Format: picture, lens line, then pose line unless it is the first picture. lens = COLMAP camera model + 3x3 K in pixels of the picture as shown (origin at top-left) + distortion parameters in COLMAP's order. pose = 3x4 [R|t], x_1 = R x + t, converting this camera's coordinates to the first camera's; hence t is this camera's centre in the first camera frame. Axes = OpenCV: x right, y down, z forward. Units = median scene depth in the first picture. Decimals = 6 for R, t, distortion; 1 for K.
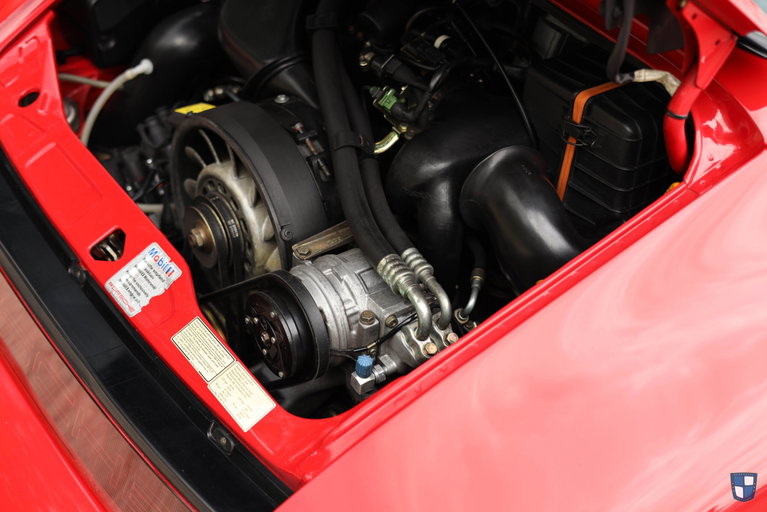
lens RADIAL K [[1115.9, 0, 383.5], [0, 1115.9, 256.0], [0, 0, 1]] dist [0.001772, -0.104867]
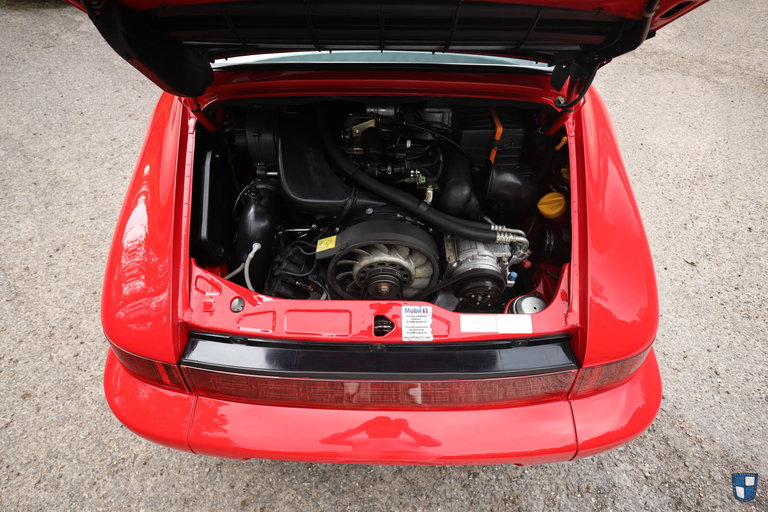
lens RADIAL K [[332.4, 0, 383.6], [0, 332.4, 257.3], [0, 0, 1]] dist [0.004164, -0.000062]
pose [[0.593749, -0.660947, 0.458923, -0.444509], [0.530467, 0.750375, 0.394389, -0.330290], [-0.605035, 0.009276, 0.796145, 0.569873]]
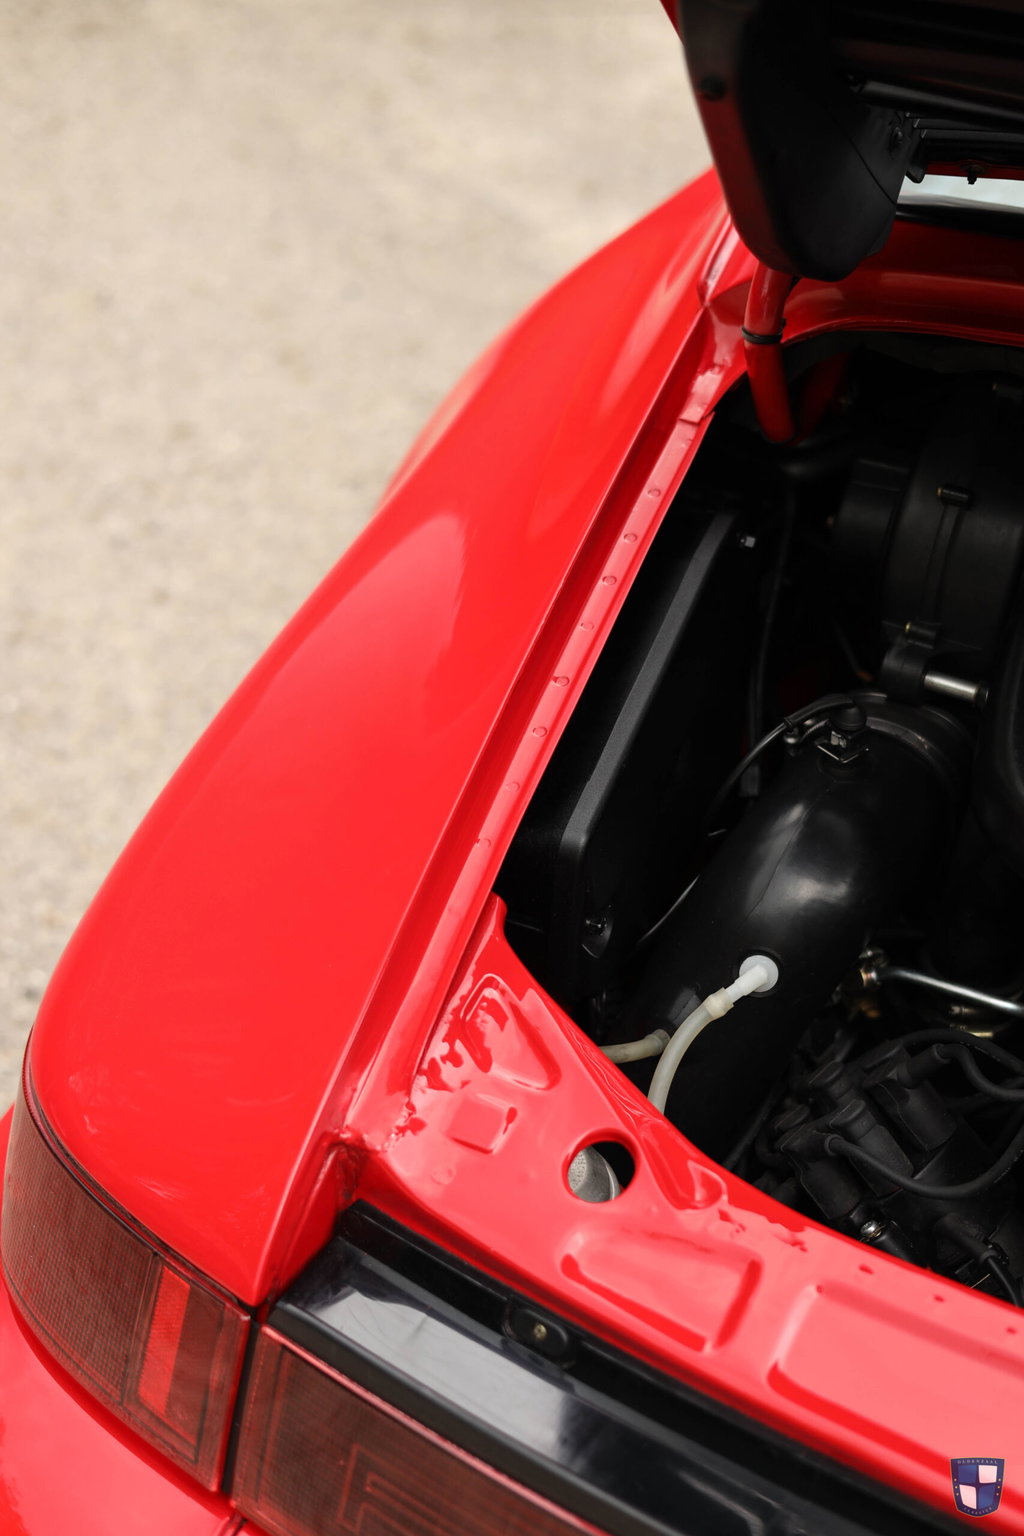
lens RADIAL K [[2234.8, 0, 512.0], [0, 2234.8, 768.0], [0, 0, 1]] dist [0.001772, -0.104867]
pose [[0.913554, -0.243725, 0.325603, -0.644788], [0.272860, 0.960940, -0.046277, -0.282689], [-0.301606, 0.131120, 0.944373, 0.417787]]
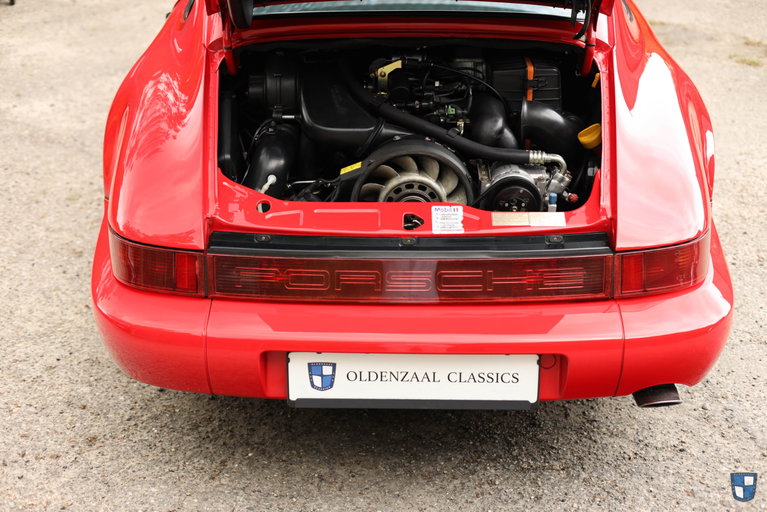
lens RADIAL K [[1098.2, 0, 386.6], [0, 1098.2, 255.9], [0, 0, 1]] dist [0.026412, -0.086435]
pose [[0.597619, -0.395618, 0.697380, -1.631023], [0.536208, 0.843867, 0.019216, -0.019634], [-0.596098, 0.362457, 0.716444, -0.273709]]
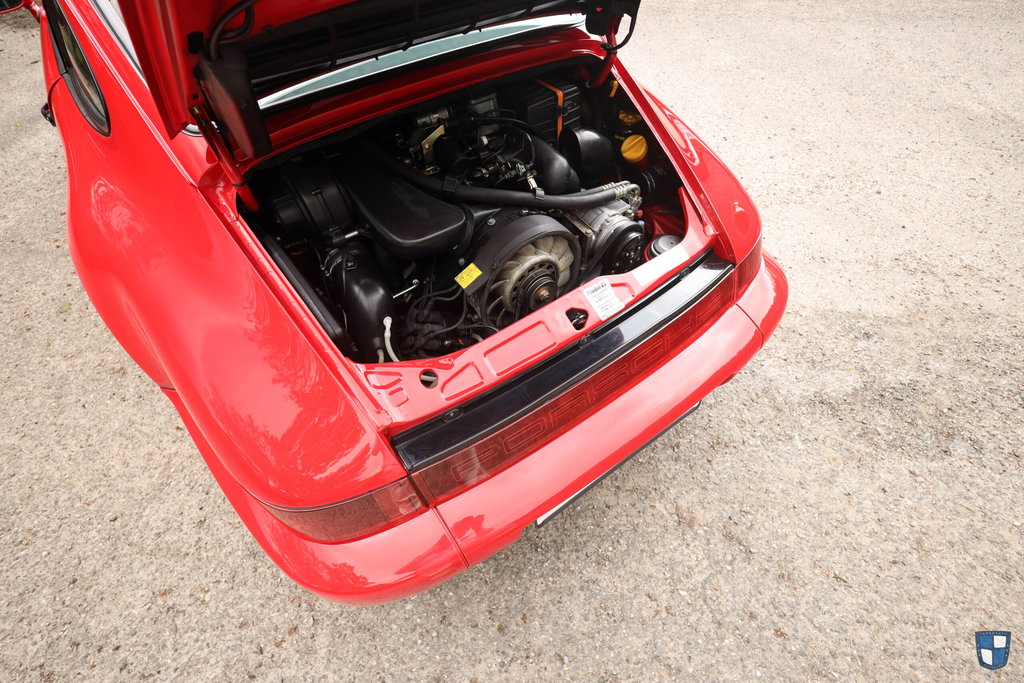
lens RADIAL K [[443.2, 0, 511.4], [0, 443.2, 343.3], [0, 0, 1]] dist [0.004164, -0.000062]
pose [[0.010881, -0.825840, 0.563800, -0.705171], [0.652452, 0.433135, 0.621853, -0.518296], [-0.757752, 0.361085, 0.543534, 0.740015]]
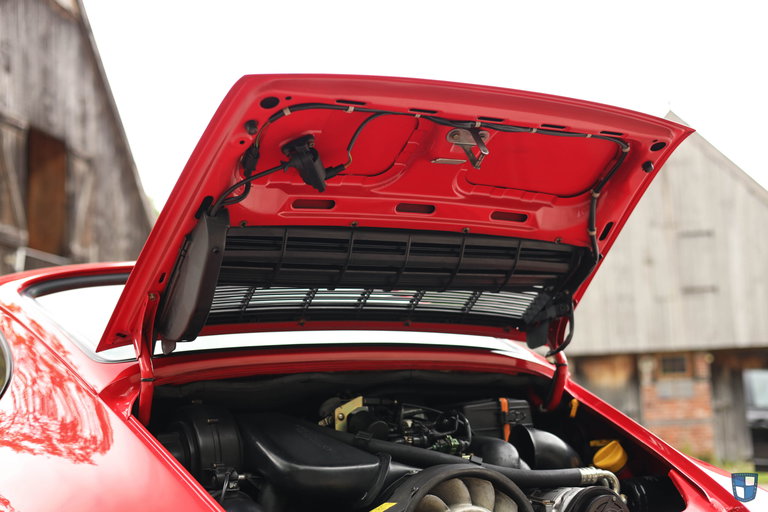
lens RADIAL K [[1099.6, 0, 387.1], [0, 1099.6, 255.9], [0, 0, 1]] dist [0.026412, -0.086435]
pose [[0.104085, 0.085265, 0.990907, -1.599418], [0.675381, 0.725312, -0.133353, -0.193433], [-0.730087, 0.683120, 0.017908, 0.905846]]
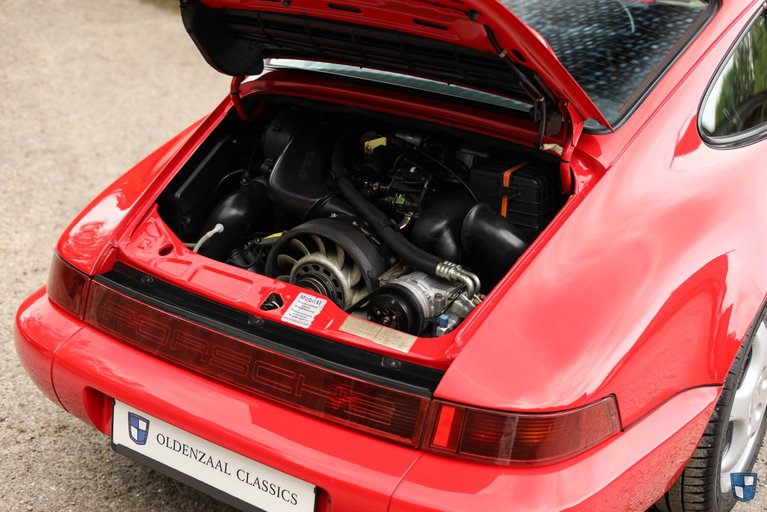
lens RADIAL K [[1098.2, 0, 386.6], [0, 1098.2, 255.9], [0, 0, 1]] dist [0.026412, -0.086435]
pose [[0.934858, -0.166359, 0.313633, -0.627121], [0.242470, 0.944473, -0.221766, 0.358281], [-0.259325, 0.283366, 0.923284, -0.667620]]
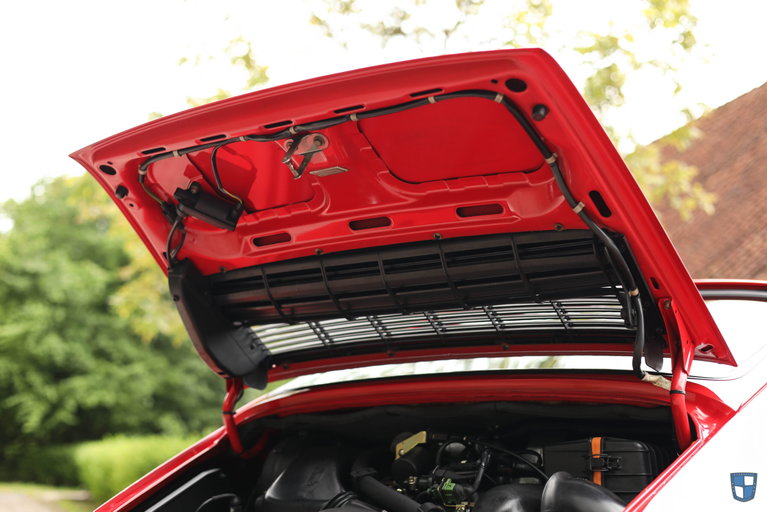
lens RADIAL K [[1098.2, 0, 386.6], [0, 1098.2, 255.9], [0, 0, 1]] dist [0.026412, -0.086435]
pose [[0.940992, 0.025164, 0.337491, -0.525450], [0.244692, 0.638319, -0.729846, 0.633884], [-0.233793, 0.769361, 0.594495, 0.052266]]
